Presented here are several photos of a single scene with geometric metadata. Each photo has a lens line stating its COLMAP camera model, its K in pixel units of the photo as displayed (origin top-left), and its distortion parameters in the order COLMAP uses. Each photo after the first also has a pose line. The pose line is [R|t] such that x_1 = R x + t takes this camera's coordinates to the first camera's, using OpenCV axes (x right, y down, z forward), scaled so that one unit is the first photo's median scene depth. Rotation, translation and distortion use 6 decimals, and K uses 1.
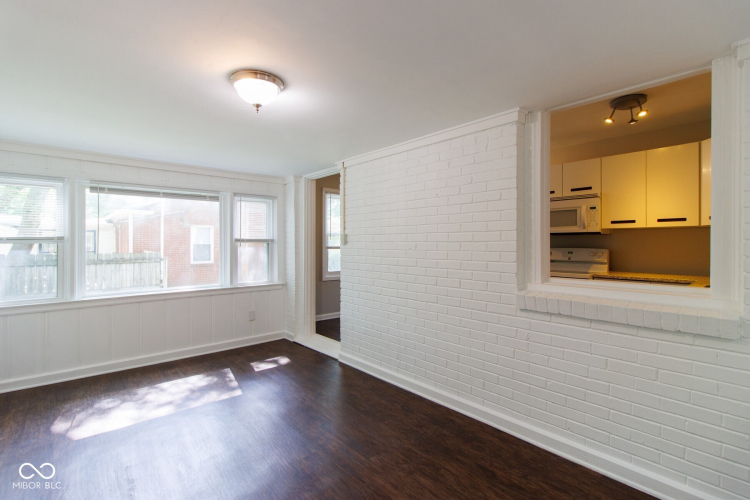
lens RADIAL K [[353.7, 0, 374.1], [0, 353.7, 246.7], [0, 0, 1]] dist [0.000623, 0.000482]
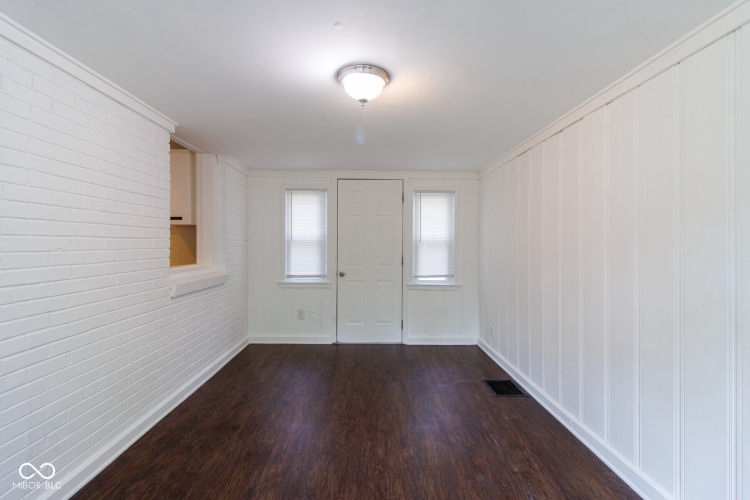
lens RADIAL K [[353.7, 0, 374.1], [0, 353.7, 246.7], [0, 0, 1]] dist [0.000623, 0.000482]
pose [[-0.769885, -0.007666, 0.638136, -0.499326], [-0.002059, 0.999952, 0.009528, -0.002626], [-0.638179, 0.006021, -0.769864, 0.879205]]
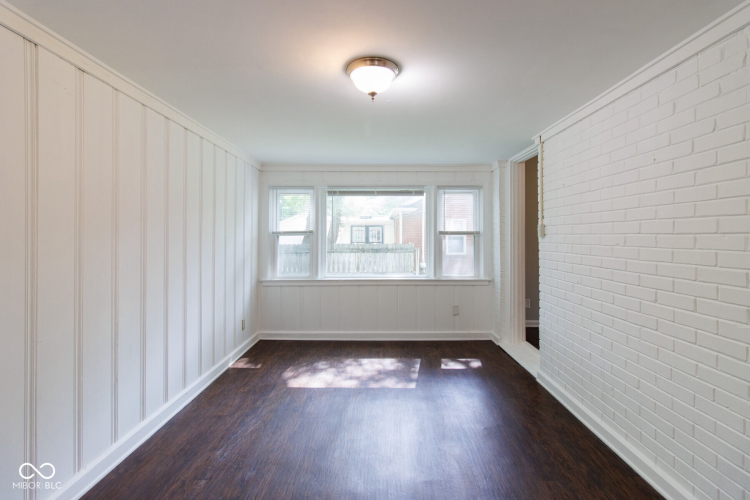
lens RADIAL K [[355.5, 0, 376.2], [0, 355.5, 234.3], [0, 0, 1]] dist [-0.000143, 0.000134]
pose [[0.753422, -0.002060, -0.657534, 0.159231], [-0.007004, 0.999913, -0.011158, -0.001329], [0.657500, 0.013012, 0.753342, 0.138356]]
